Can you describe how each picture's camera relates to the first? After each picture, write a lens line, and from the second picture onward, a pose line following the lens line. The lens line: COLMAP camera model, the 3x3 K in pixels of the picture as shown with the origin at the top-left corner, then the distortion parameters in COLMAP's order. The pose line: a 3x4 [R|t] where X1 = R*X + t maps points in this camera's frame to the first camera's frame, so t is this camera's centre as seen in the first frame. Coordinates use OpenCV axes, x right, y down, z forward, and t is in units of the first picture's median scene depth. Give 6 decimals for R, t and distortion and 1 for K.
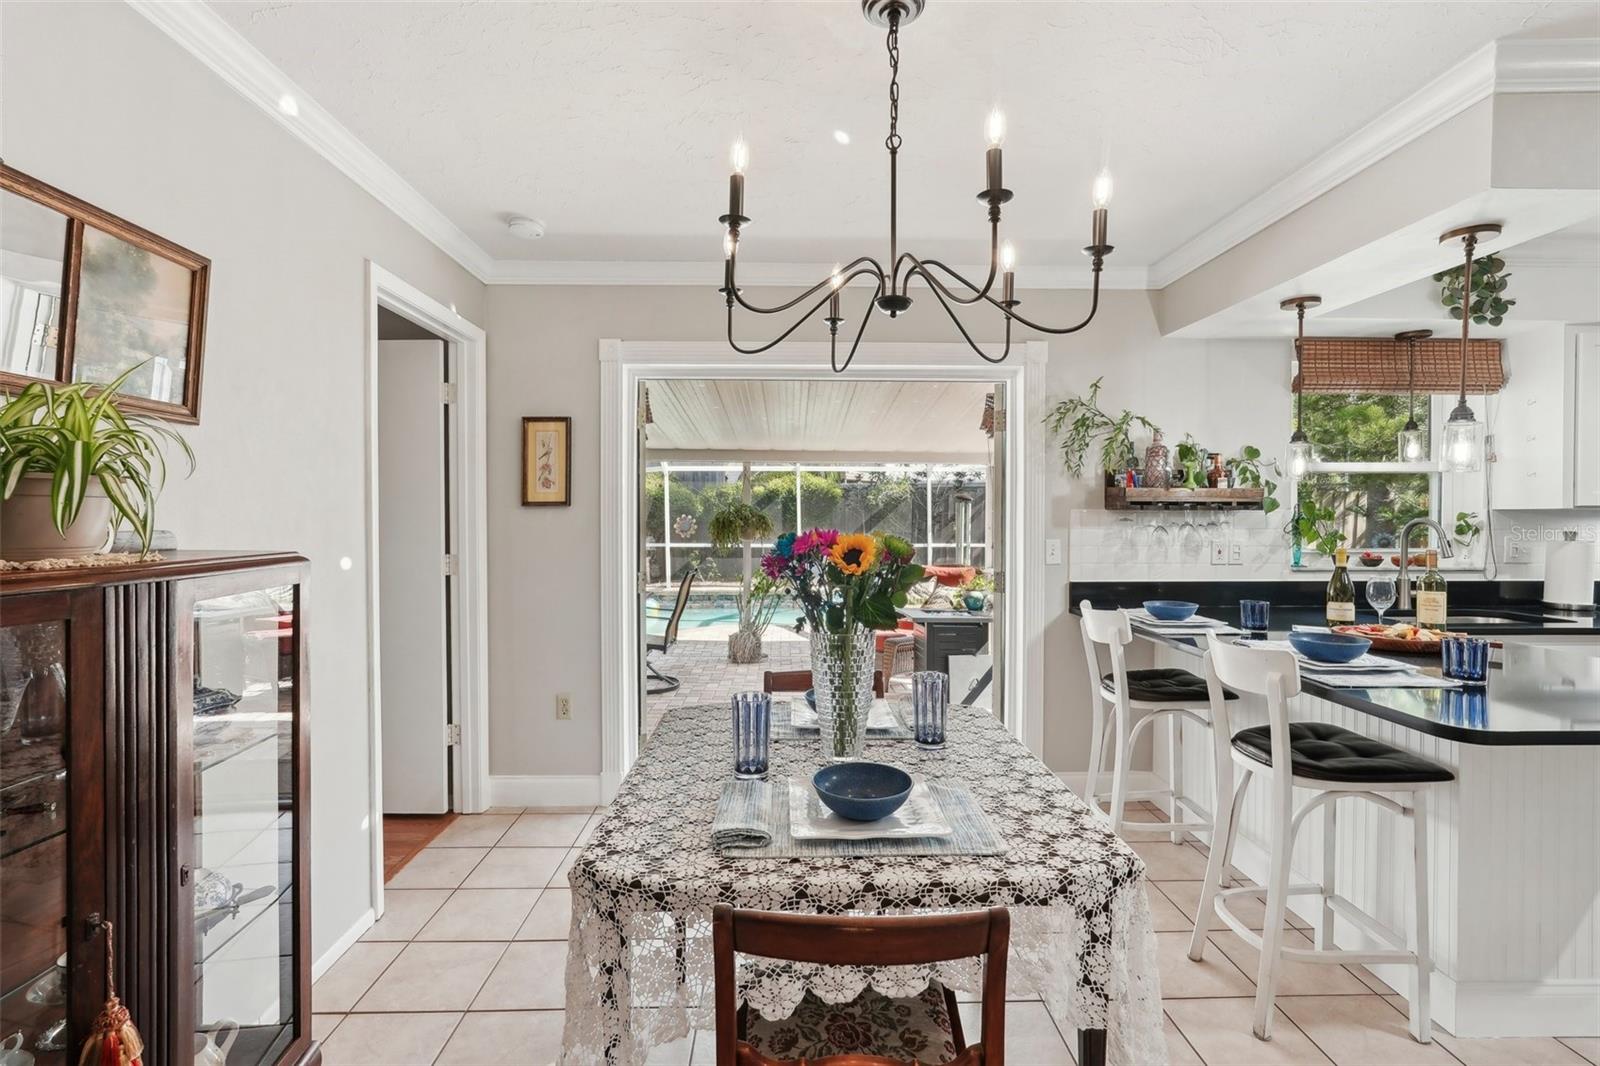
lens RADIAL K [[712.4, 0, 802.1], [0, 712.4, 525.8], [0, 0, 1]] dist [-0.015518, 0.009912]
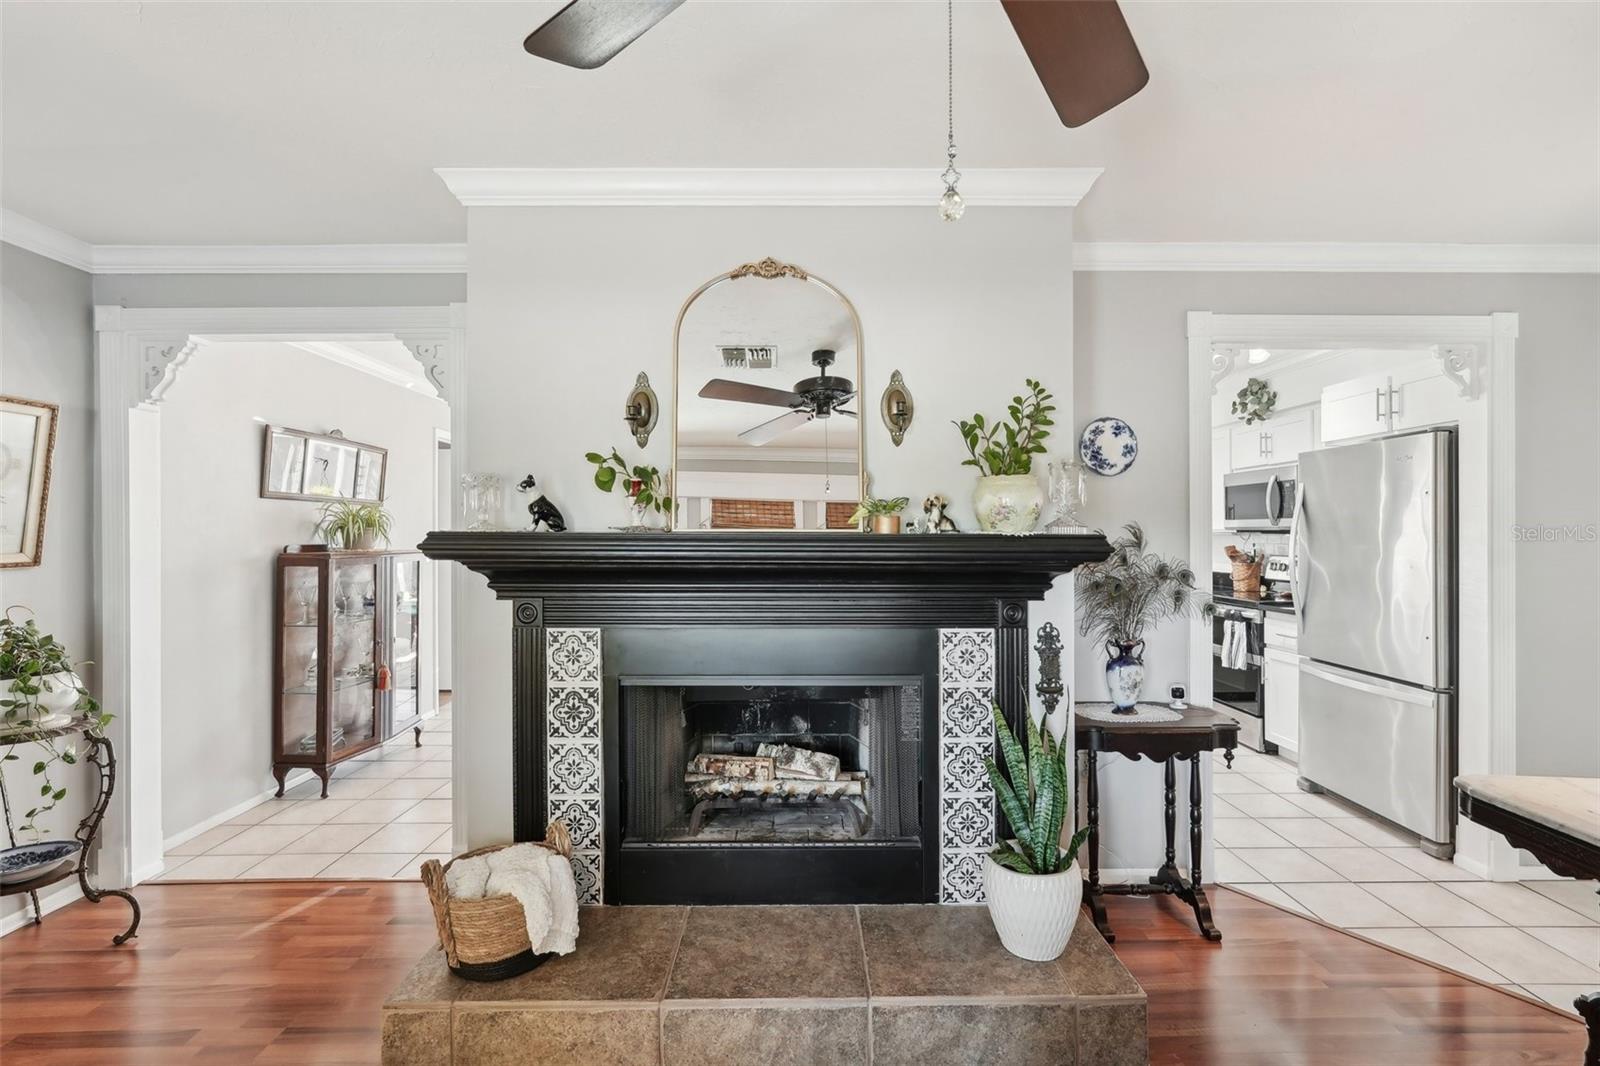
lens RADIAL K [[711.0, 0, 805.8], [0, 711.0, 530.9], [0, 0, 1]] dist [-0.011591, 0.000111]
pose [[0.999648, -0.005721, -0.025904, 0.474146], [0.005121, 0.999718, -0.023186, 0.013824], [0.026029, 0.023045, 0.999396, -0.929038]]
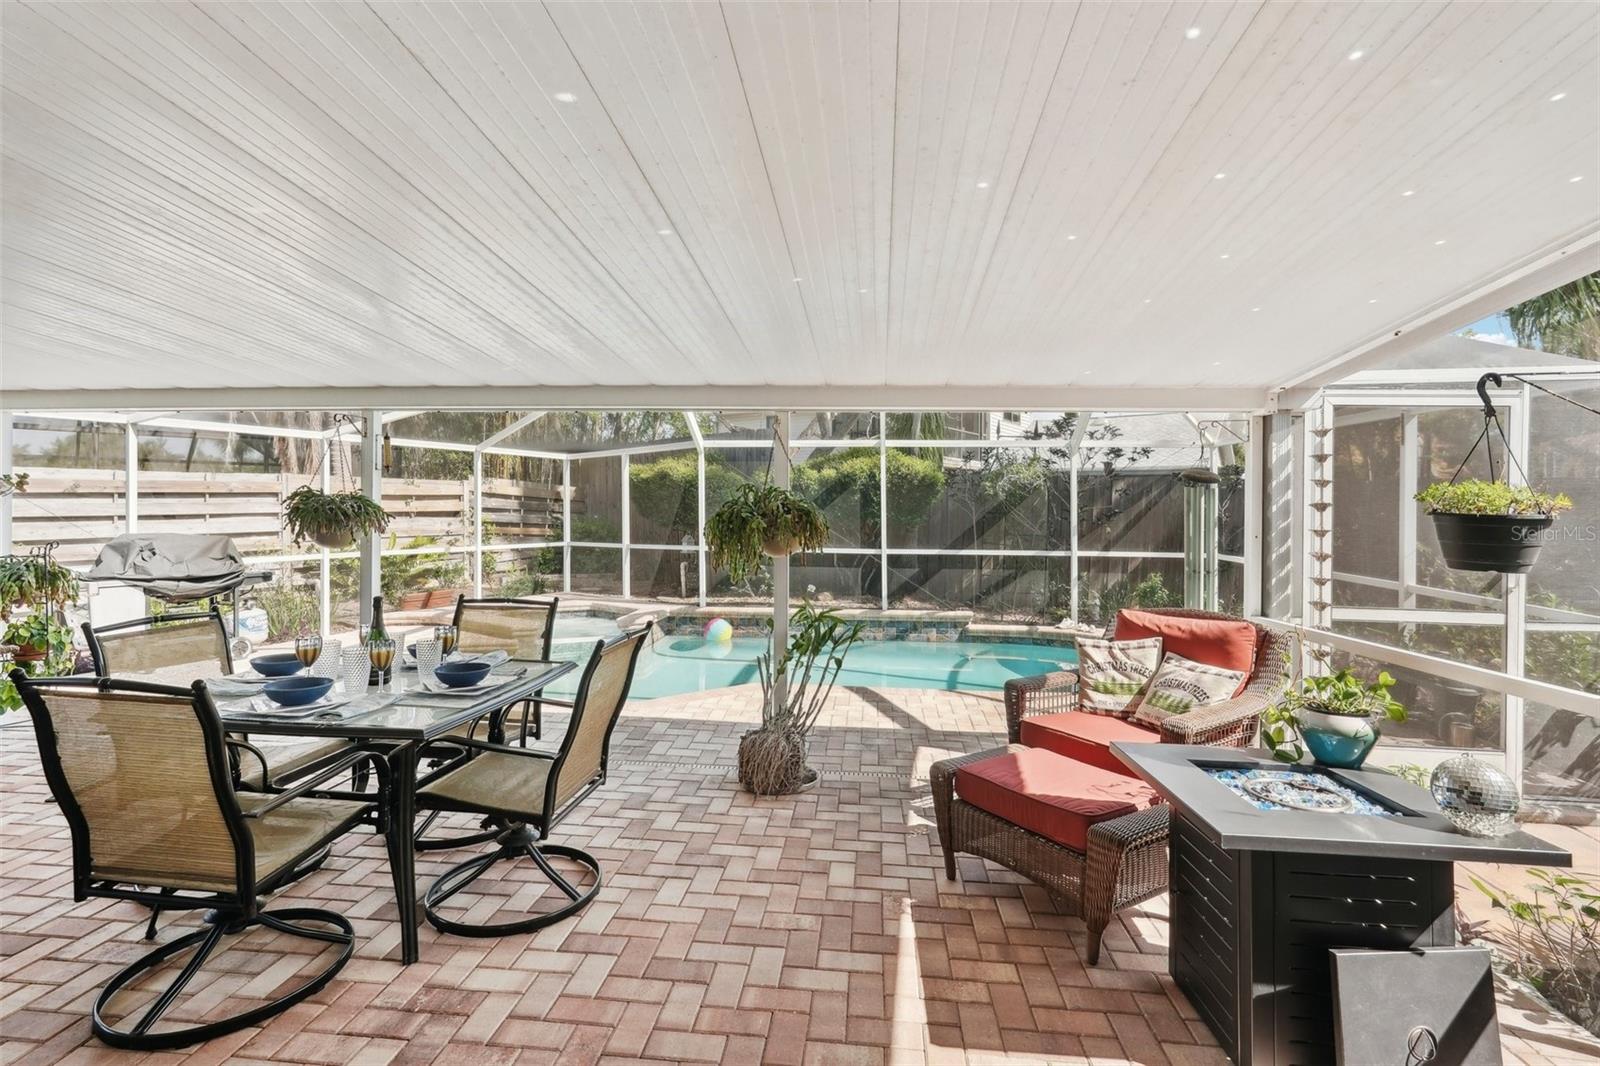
lens RADIAL K [[719.6, 0, 803.6], [0, 719.6, 514.2], [0, 0, 1]] dist [-0.004927, 0.000457]
pose [[0.992616, 0.007798, -0.121047, 0.012765], [-0.008742, 0.999935, -0.007269, -0.014138], [0.120982, 0.008273, 0.992620, 1.020709]]
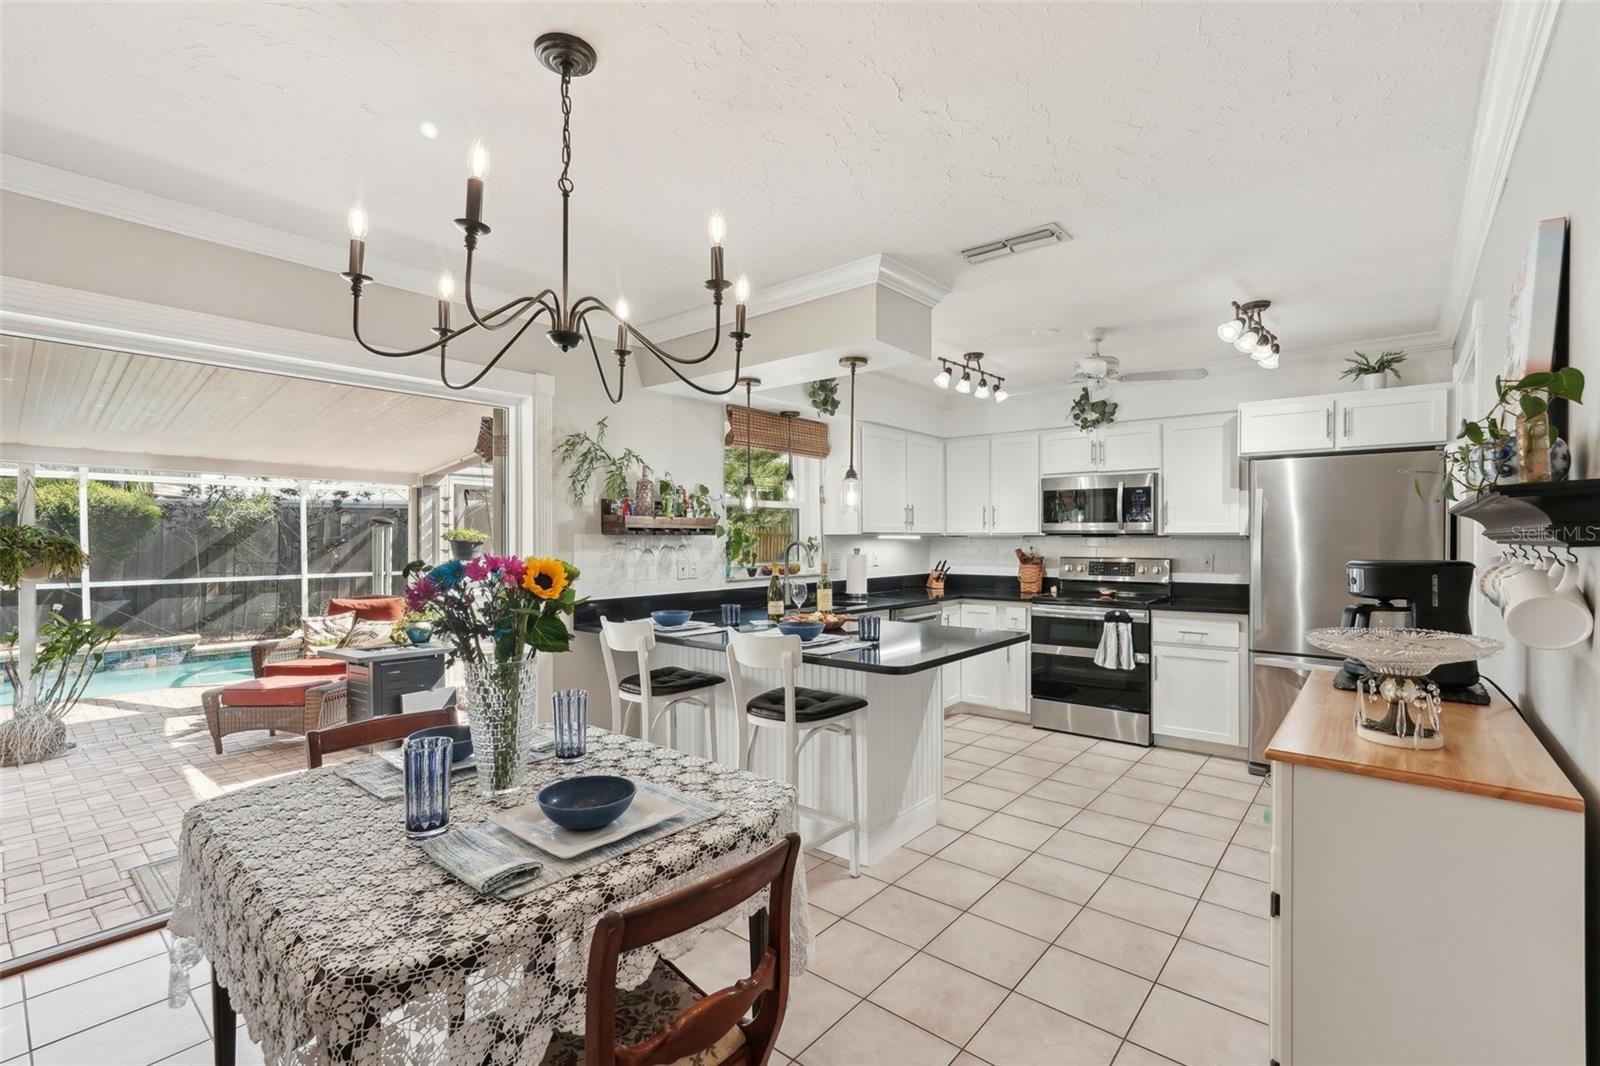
lens RADIAL K [[709.9, 0, 803.7], [0, 709.9, 535.8], [0, 0, 1]] dist [-0.004619, -0.000338]
pose [[0.662347, 0.000134, 0.749198, -0.204563], [0.015312, 0.999789, -0.013715, -0.000674], [-0.749041, 0.020555, 0.662205, 0.024525]]
